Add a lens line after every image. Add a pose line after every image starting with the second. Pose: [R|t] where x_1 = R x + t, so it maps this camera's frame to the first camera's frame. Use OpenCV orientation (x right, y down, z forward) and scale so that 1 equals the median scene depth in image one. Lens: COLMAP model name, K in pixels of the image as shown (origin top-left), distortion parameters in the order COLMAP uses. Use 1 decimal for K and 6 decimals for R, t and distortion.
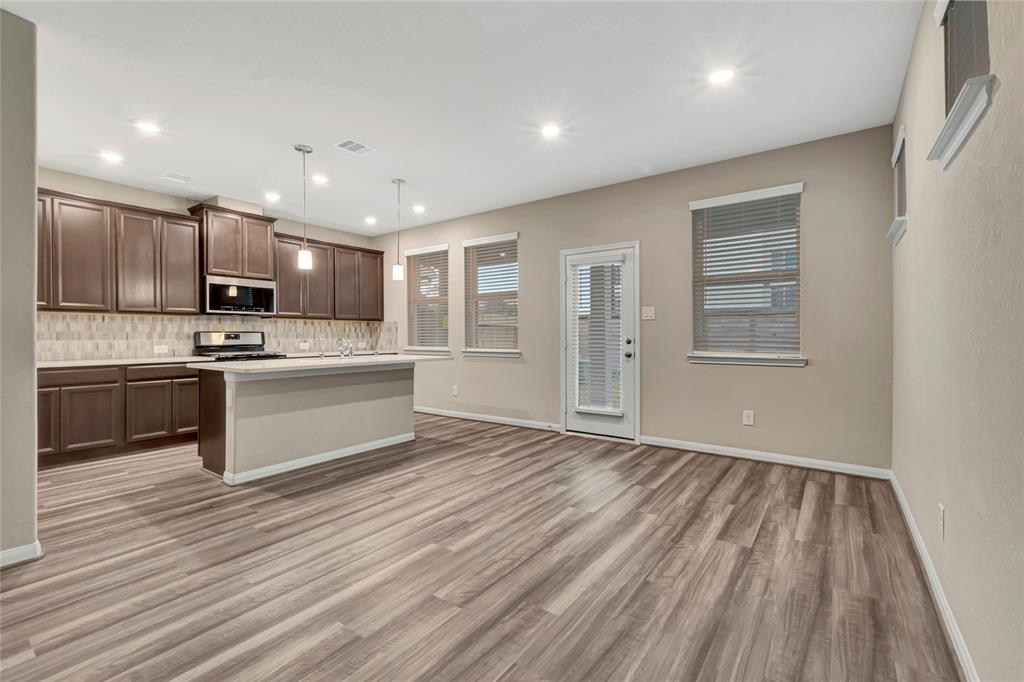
lens RADIAL K [[445.9, 0, 512.6], [0, 445.9, 336.4], [0, 0, 1]] dist [-0.000556, -0.000175]
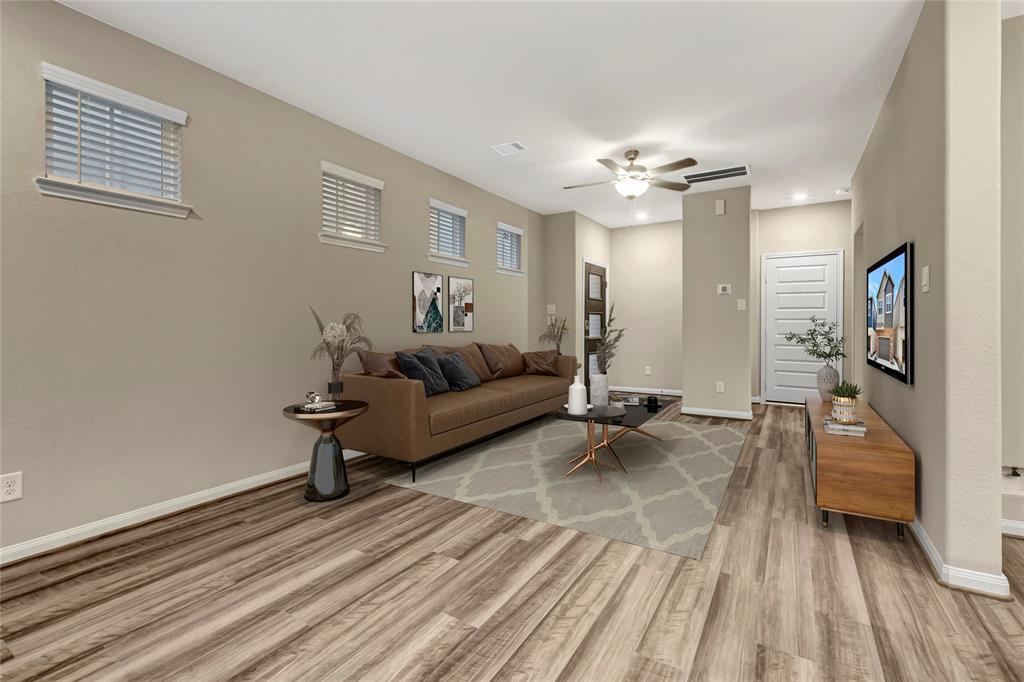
lens RADIAL K [[445.9, 0, 512.1], [0, 445.9, 332.4], [0, 0, 1]] dist [-0.000556, -0.000175]
pose [[-0.997112, 0.006706, -0.075653, -0.212961], [0.005440, 0.999842, 0.016933, 0.002593], [0.075754, 0.016472, -0.996990, 1.950149]]
